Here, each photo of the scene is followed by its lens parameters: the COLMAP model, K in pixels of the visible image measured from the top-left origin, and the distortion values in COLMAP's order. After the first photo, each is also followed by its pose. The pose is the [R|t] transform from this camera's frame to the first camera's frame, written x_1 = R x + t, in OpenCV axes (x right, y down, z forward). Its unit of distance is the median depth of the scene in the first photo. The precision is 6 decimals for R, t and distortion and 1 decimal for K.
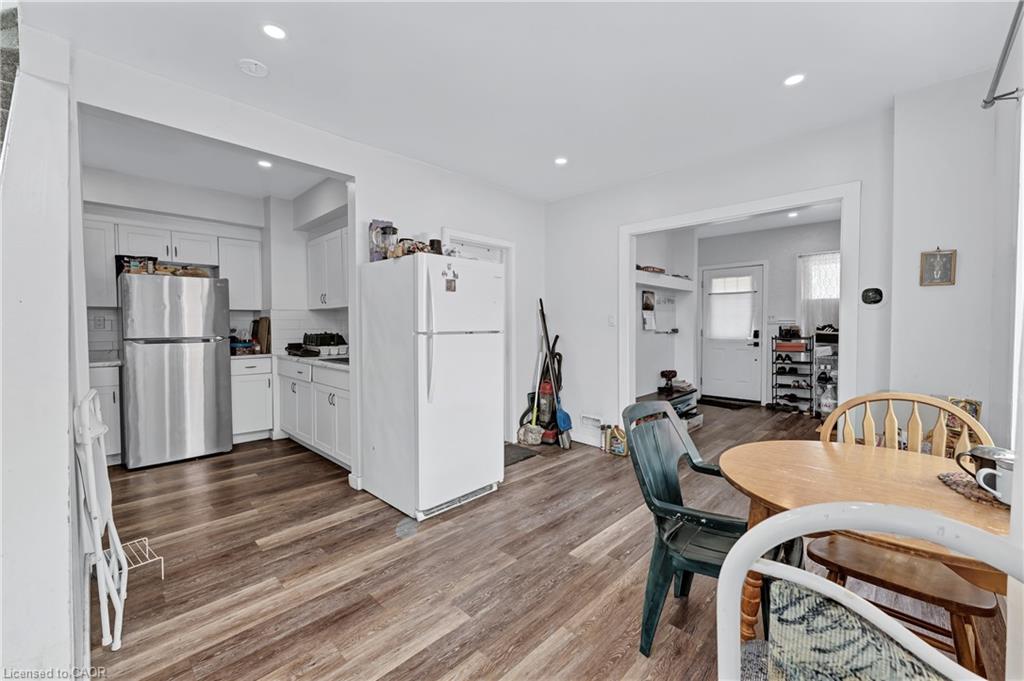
lens RADIAL K [[411.8, 0, 522.3], [0, 411.8, 339.2], [0, 0, 1]] dist [-0.001274, -0.000003]
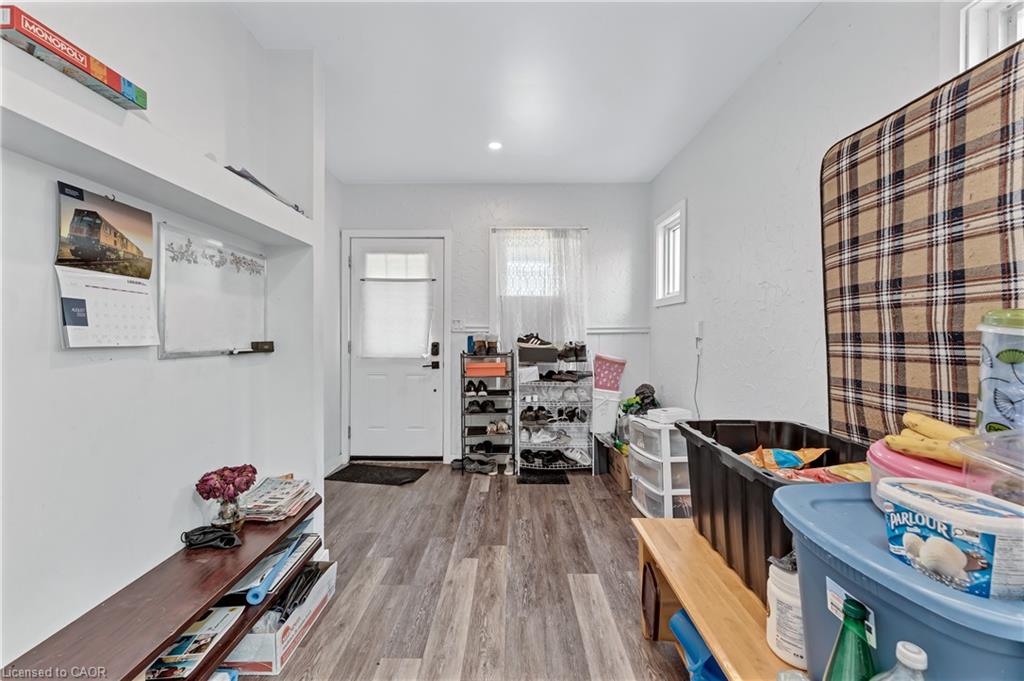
lens RADIAL K [[411.8, 0, 519.0], [0, 411.8, 339.1], [0, 0, 1]] dist [-0.001274, -0.000003]
pose [[0.718946, -0.000589, 0.695065, 0.247350], [0.016130, 0.999744, -0.015837, -0.016108], [-0.694878, 0.022597, 0.718772, 0.505666]]
